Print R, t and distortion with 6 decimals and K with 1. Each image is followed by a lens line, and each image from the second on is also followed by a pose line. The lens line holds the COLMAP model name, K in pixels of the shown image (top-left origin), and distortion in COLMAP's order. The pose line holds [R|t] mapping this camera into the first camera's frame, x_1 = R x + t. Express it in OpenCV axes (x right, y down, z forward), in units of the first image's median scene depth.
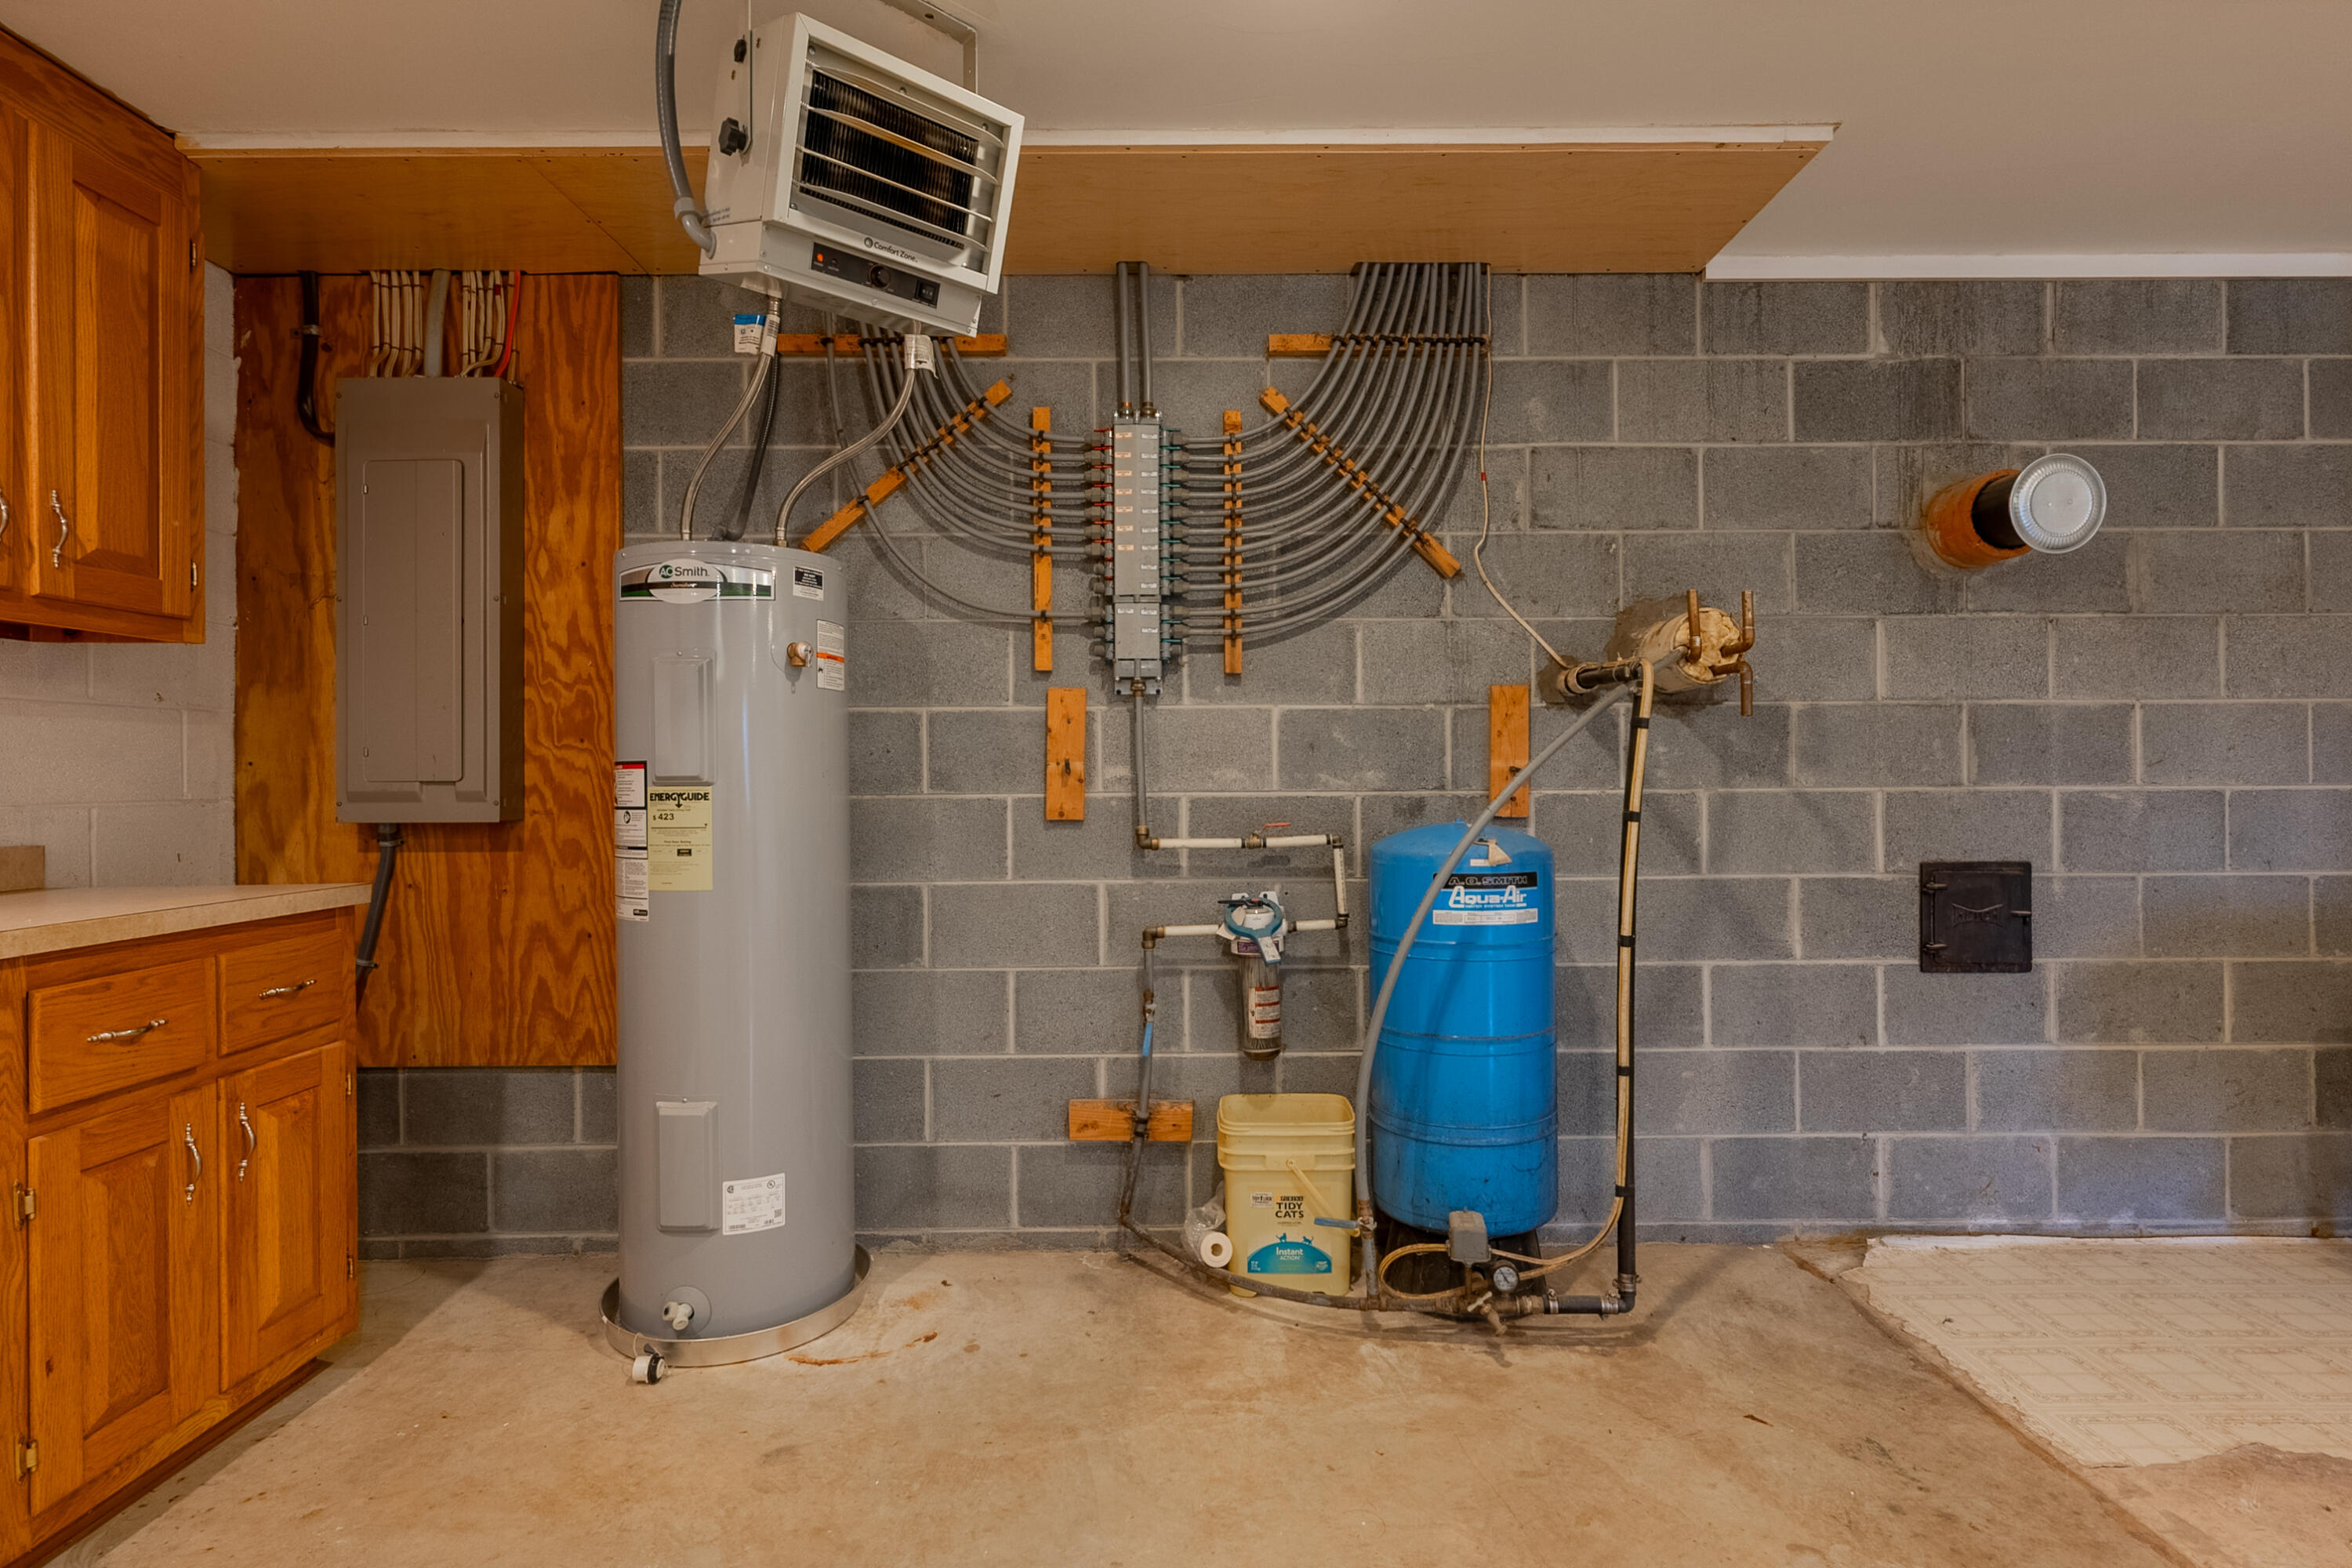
lens RADIAL K [[1142.6, 0, 1175.9], [0, 1142.6, 780.2], [0, 0, 1]] dist [0.002686, -0.000180]
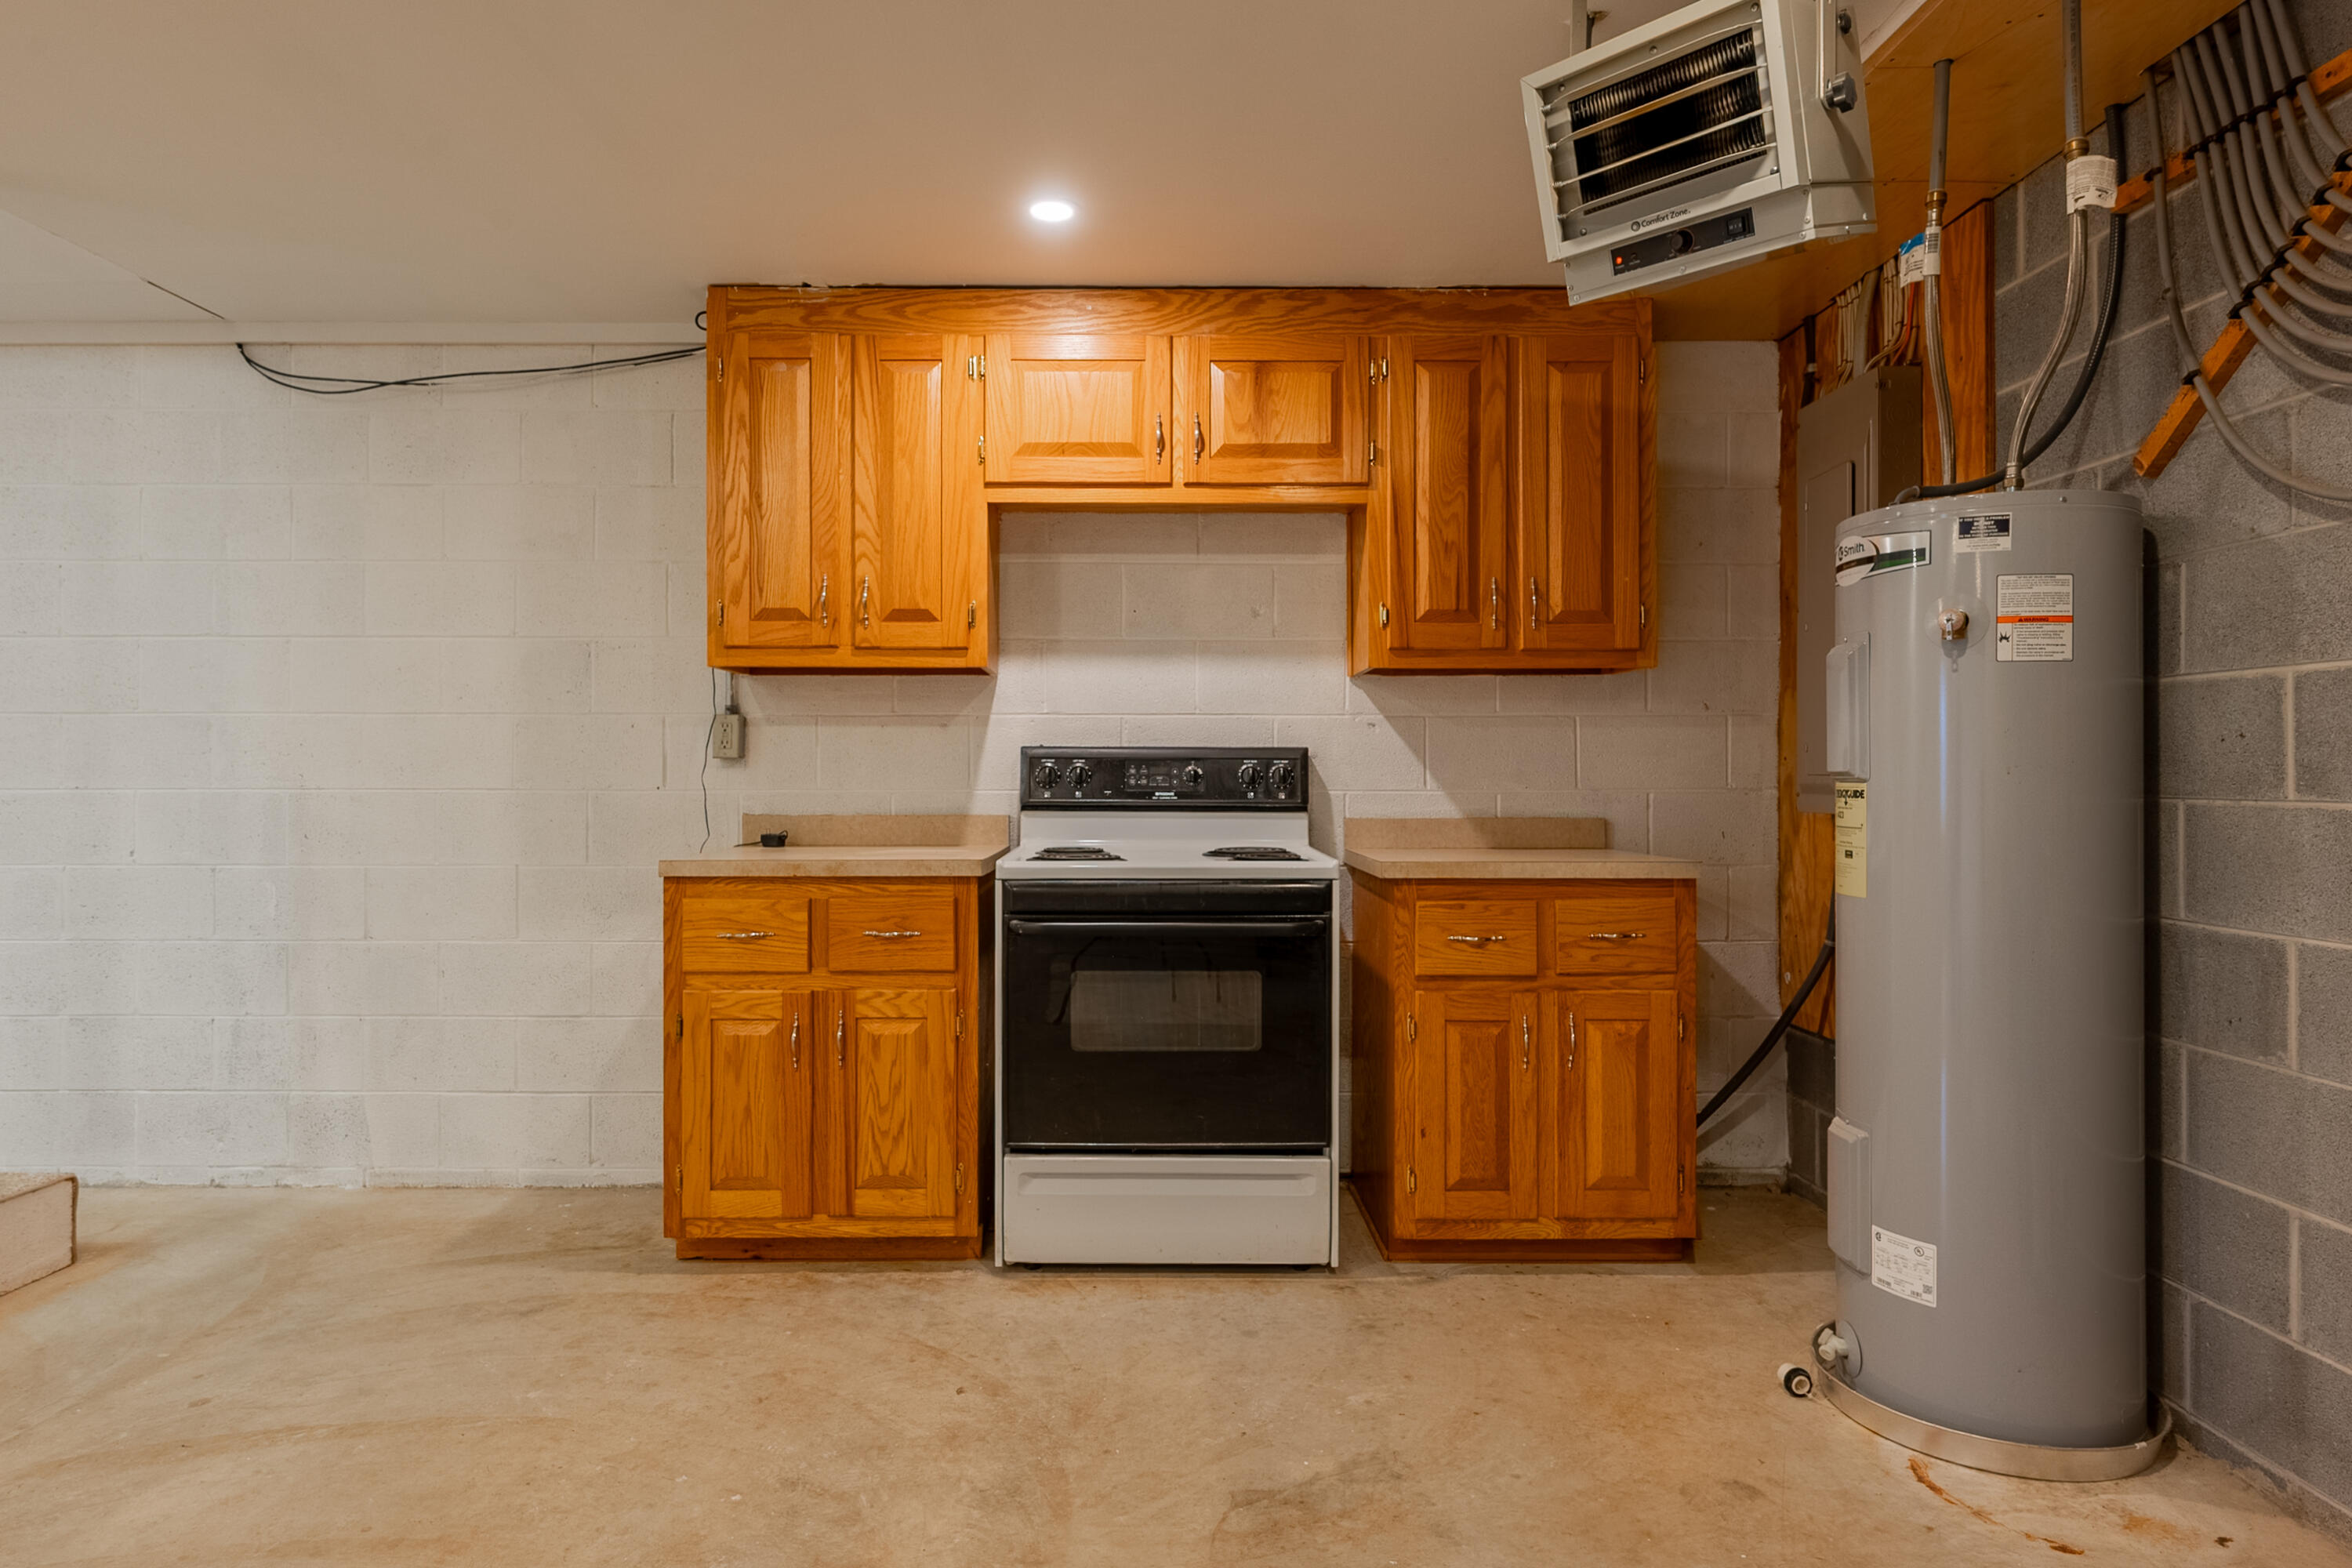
lens RADIAL K [[1331.2, 0, 1171.6], [0, 1331.2, 770.9], [0, 0, 1]] dist [-0.001976, 0.002546]
pose [[0.015628, 0.004656, -0.999867, 0.626302], [-0.003734, 0.999982, 0.004598, -0.006974], [0.999871, 0.003661, 0.015645, 0.426042]]
